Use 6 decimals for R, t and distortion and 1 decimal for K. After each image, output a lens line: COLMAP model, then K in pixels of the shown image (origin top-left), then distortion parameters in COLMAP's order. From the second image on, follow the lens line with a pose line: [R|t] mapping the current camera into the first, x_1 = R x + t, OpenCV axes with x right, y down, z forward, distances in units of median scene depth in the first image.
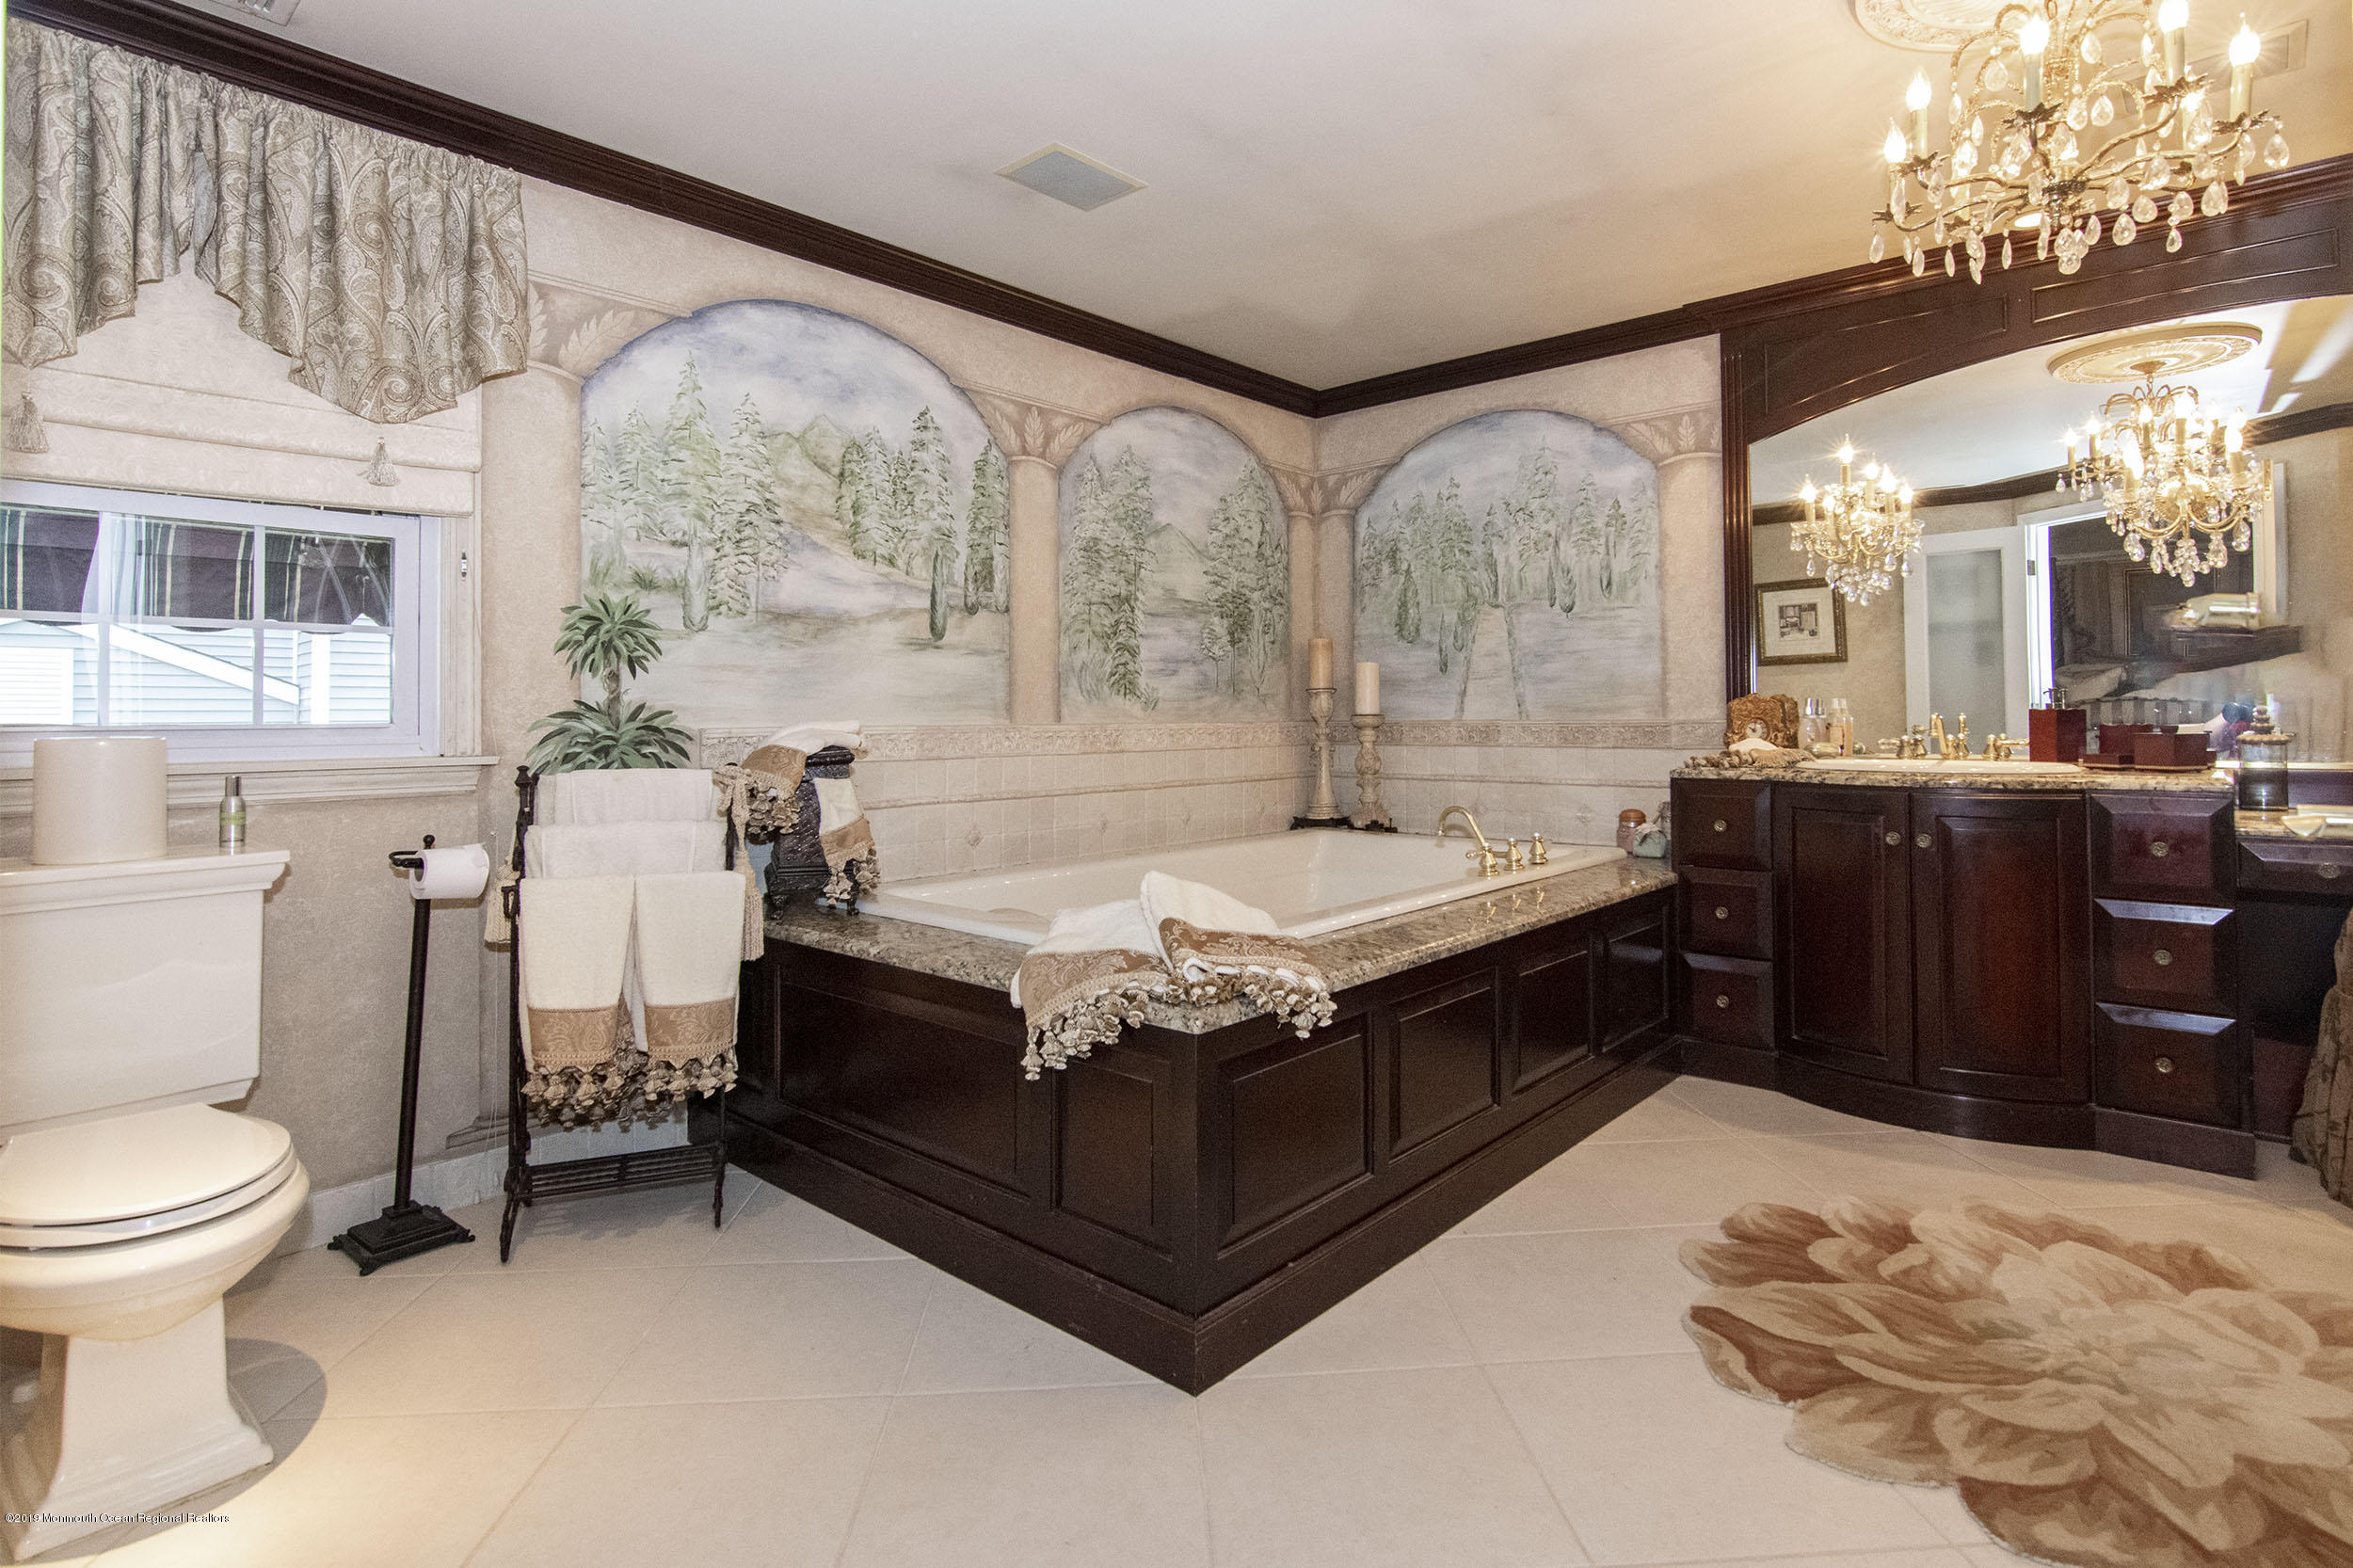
lens RADIAL K [[1177.7, 0, 1156.6], [0, 1177.7, 679.3], [0, 0, 1]] dist [-0.001979, 0.000681]
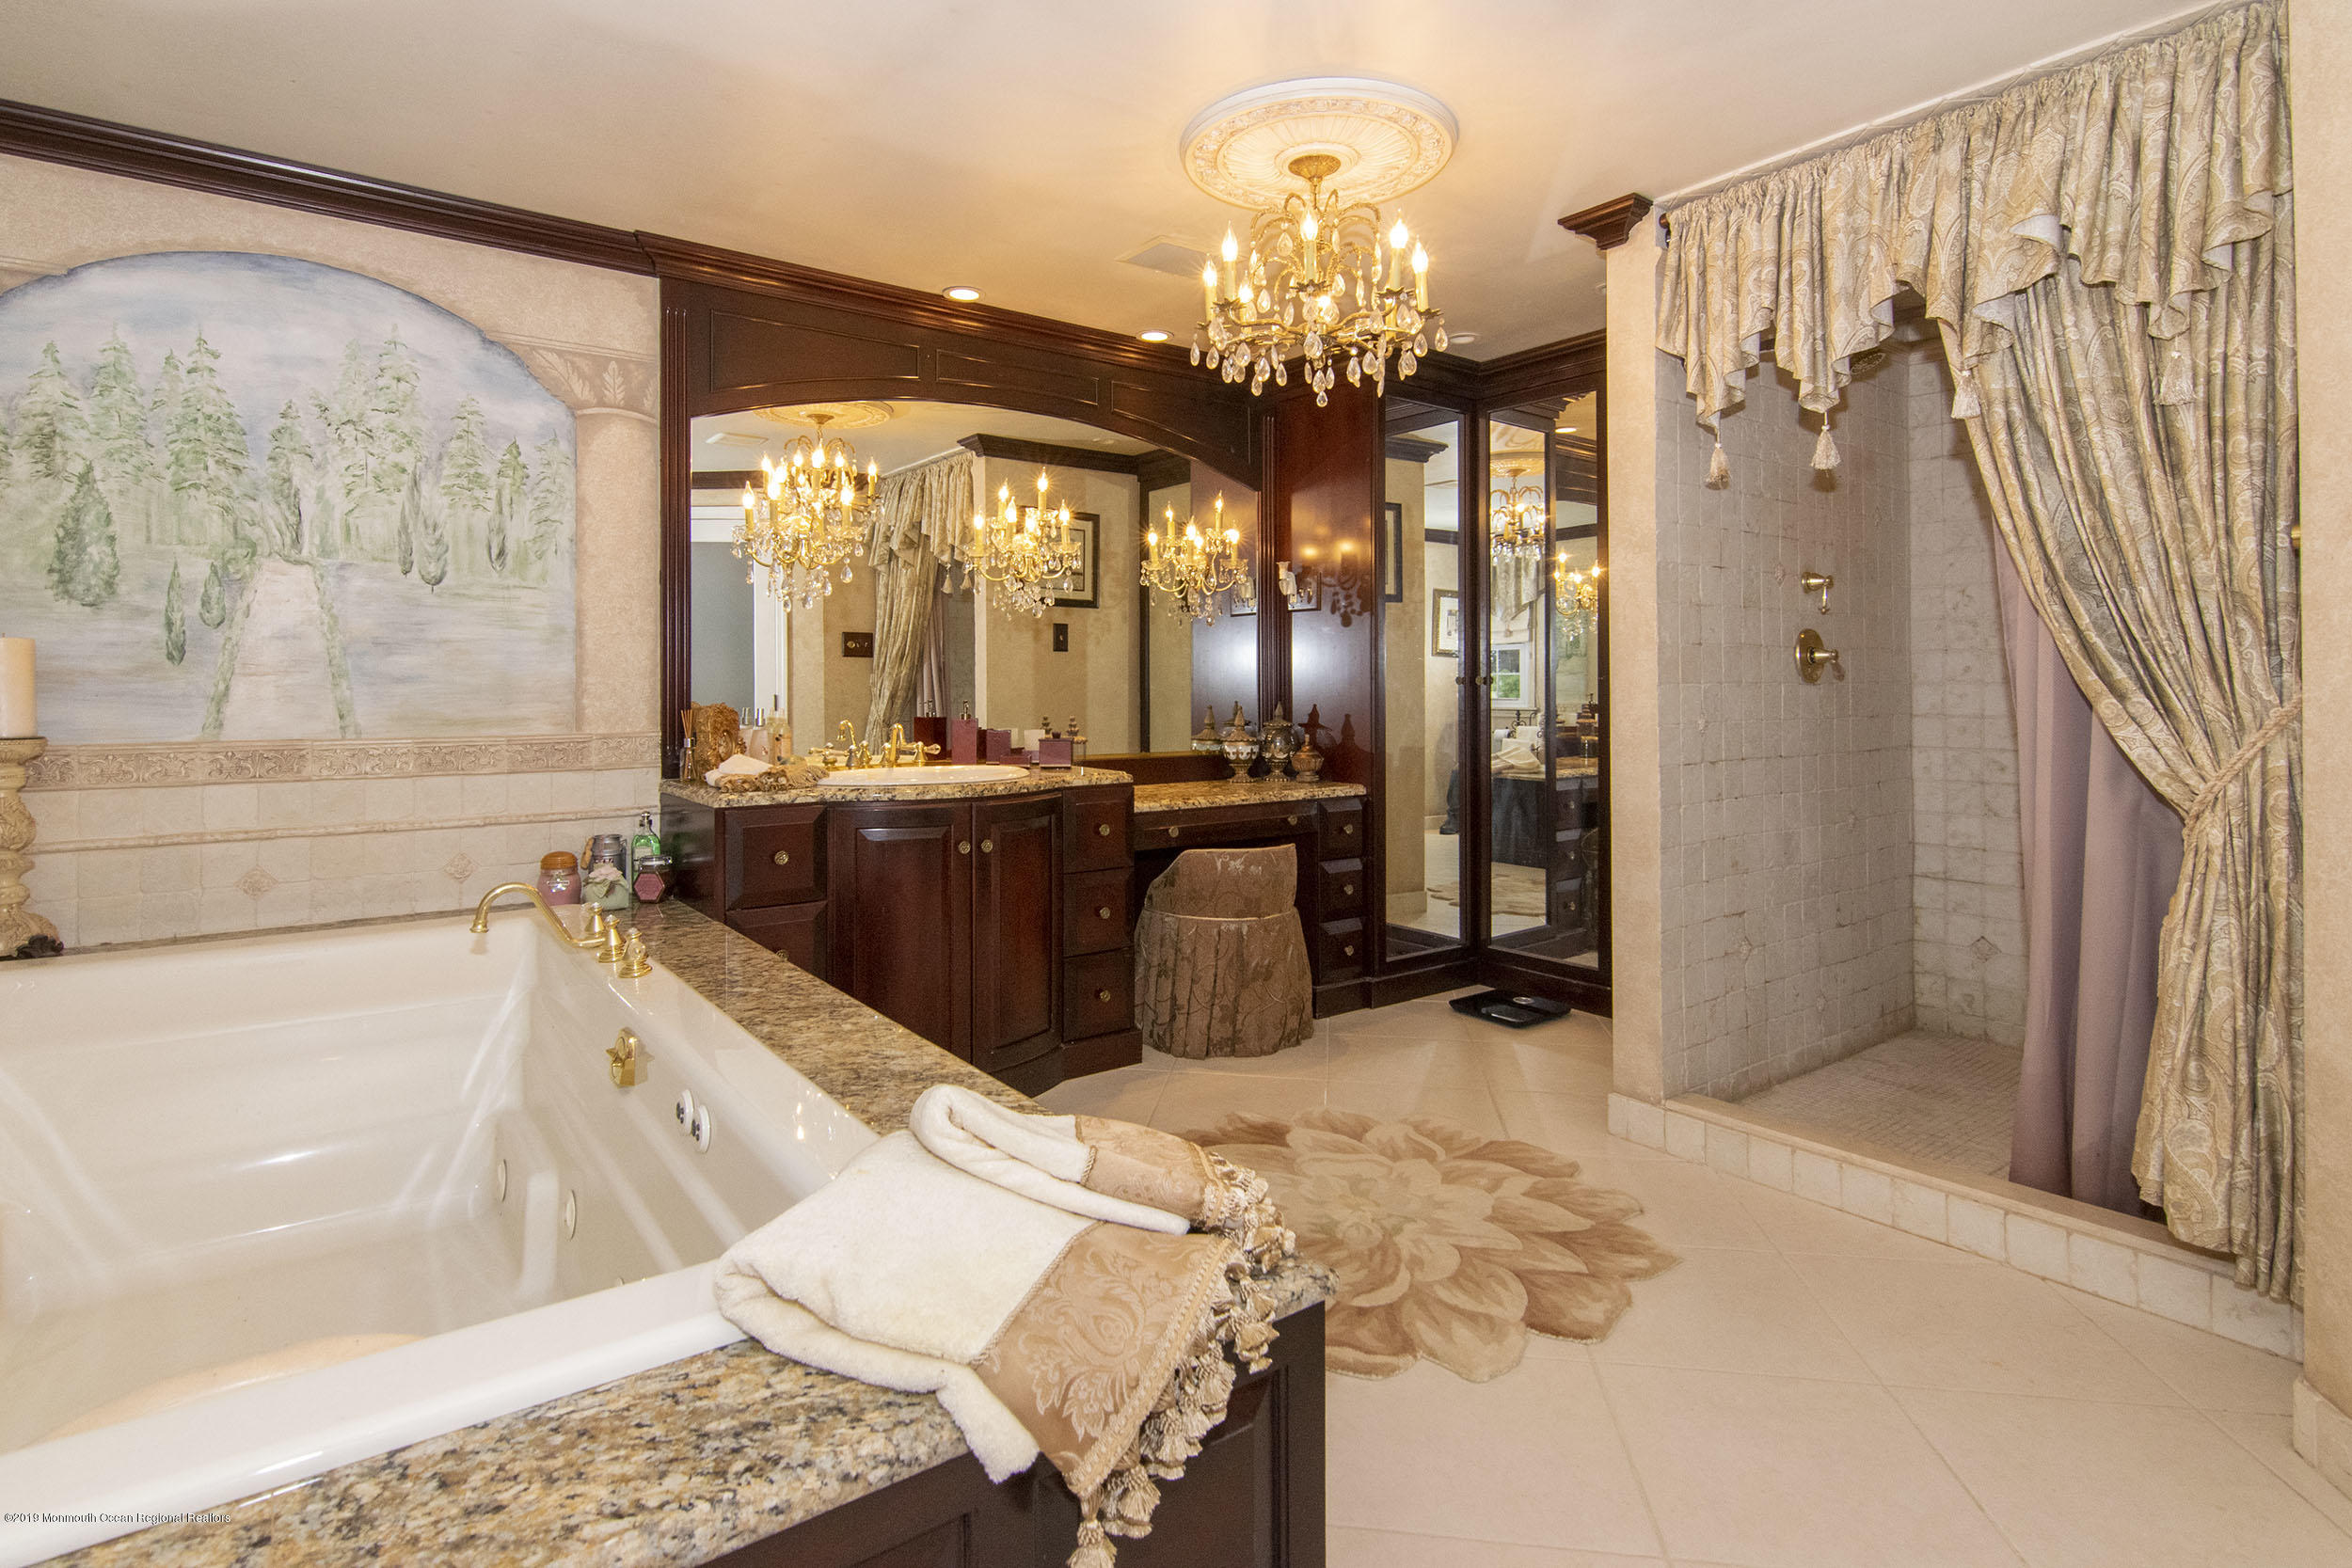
lens RADIAL K [[1209.6, 0, 1176.8], [0, 1209.6, 659.2], [0, 0, 1]] dist [0.002949, 0.000376]
pose [[0.190417, 0.026475, 0.981346, -0.288602], [-0.032631, 0.999255, -0.020627, -0.012079], [-0.981161, -0.028095, 0.191139, 0.434881]]
